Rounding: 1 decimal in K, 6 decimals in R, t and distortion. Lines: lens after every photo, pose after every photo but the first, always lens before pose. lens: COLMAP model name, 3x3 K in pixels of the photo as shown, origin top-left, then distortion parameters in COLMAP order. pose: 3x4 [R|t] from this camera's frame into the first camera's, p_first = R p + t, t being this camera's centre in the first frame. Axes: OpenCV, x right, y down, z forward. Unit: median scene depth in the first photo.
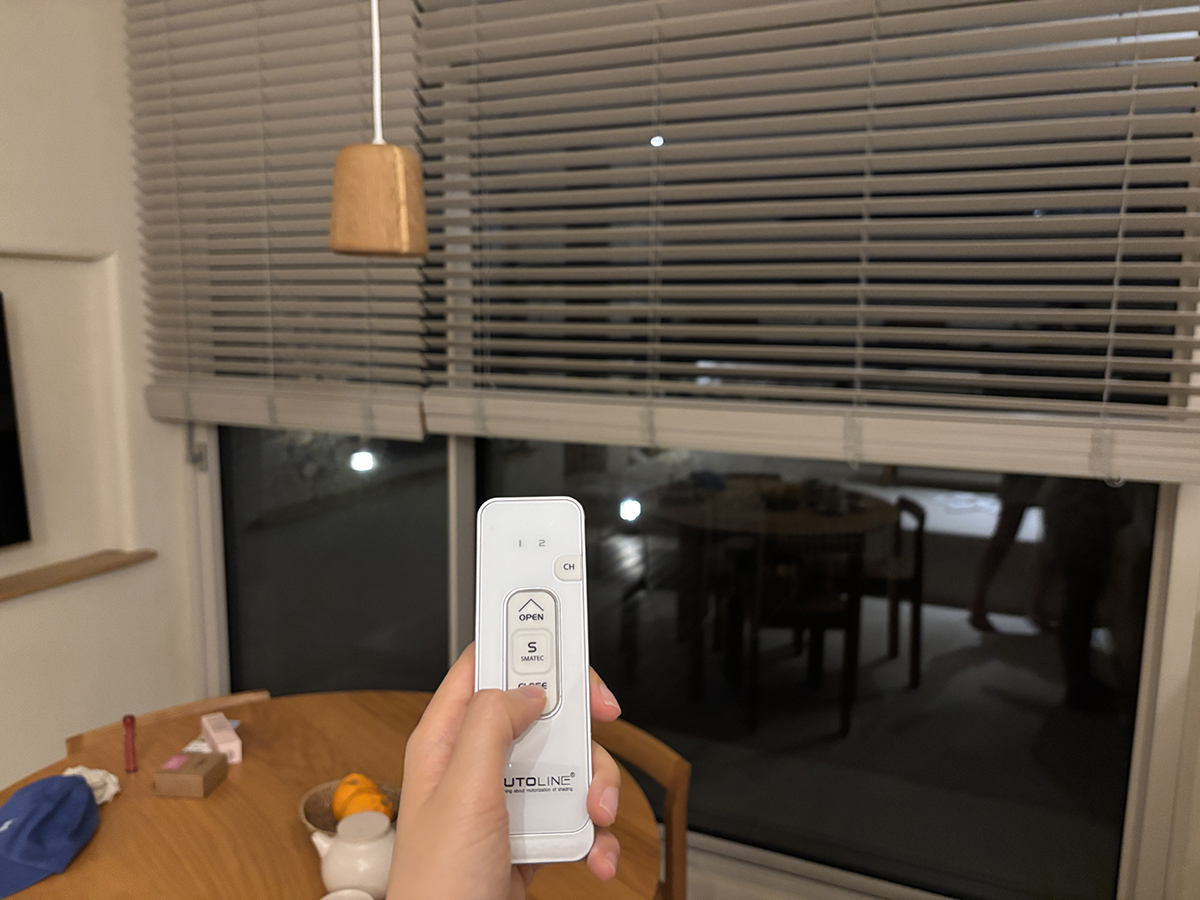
lens RADIAL K [[935.9, 0, 600.0], [0, 935.9, 450.0], [0, 0, 1]] dist [0.025547, -0.006122]
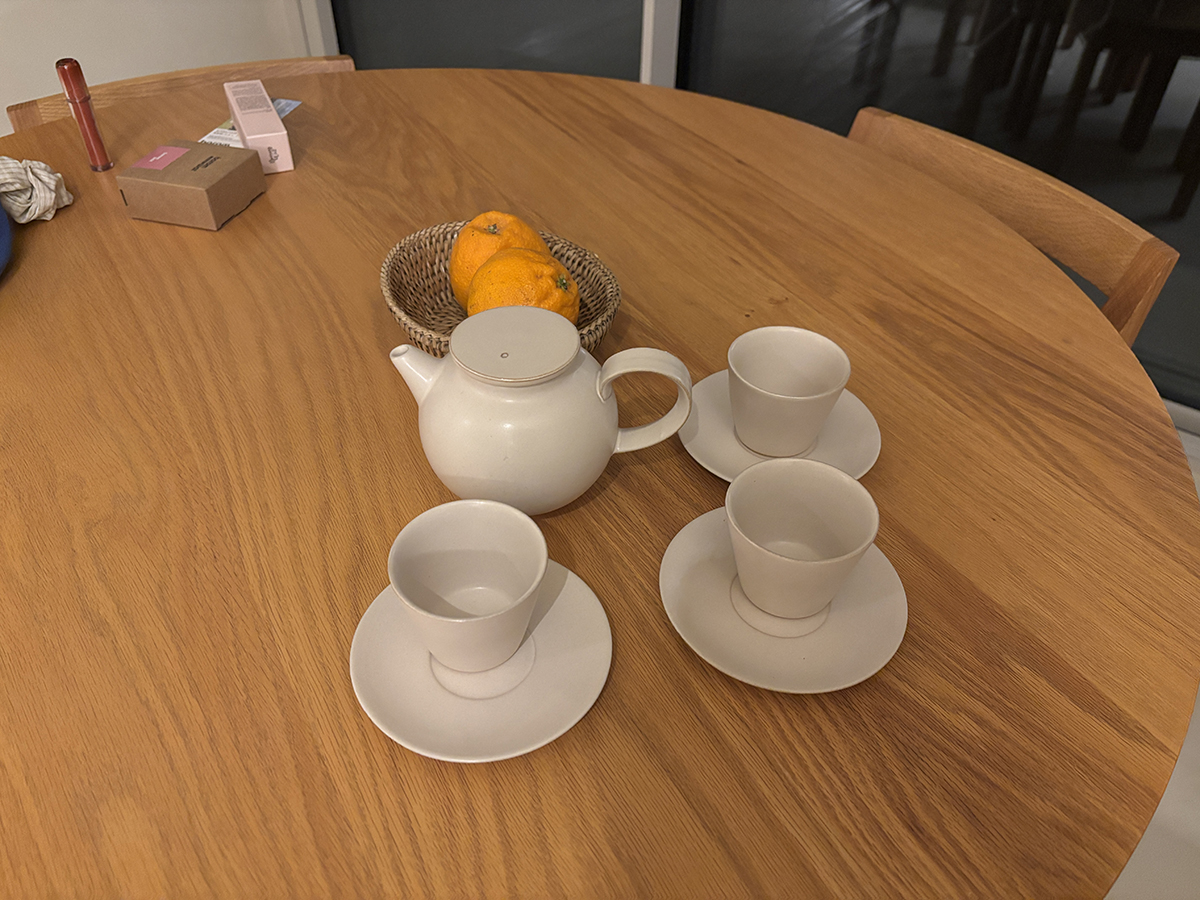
lens RADIAL K [[935.9, 0, 600.0], [0, 935.9, 450.0], [0, 0, 1]] dist [0.025547, -0.006122]
pose [[0.985367, 0.118451, -0.122558, -0.130788], [-0.034794, 0.843702, 0.535682, 0.181883], [0.166855, -0.523580, 0.835478, 0.524860]]
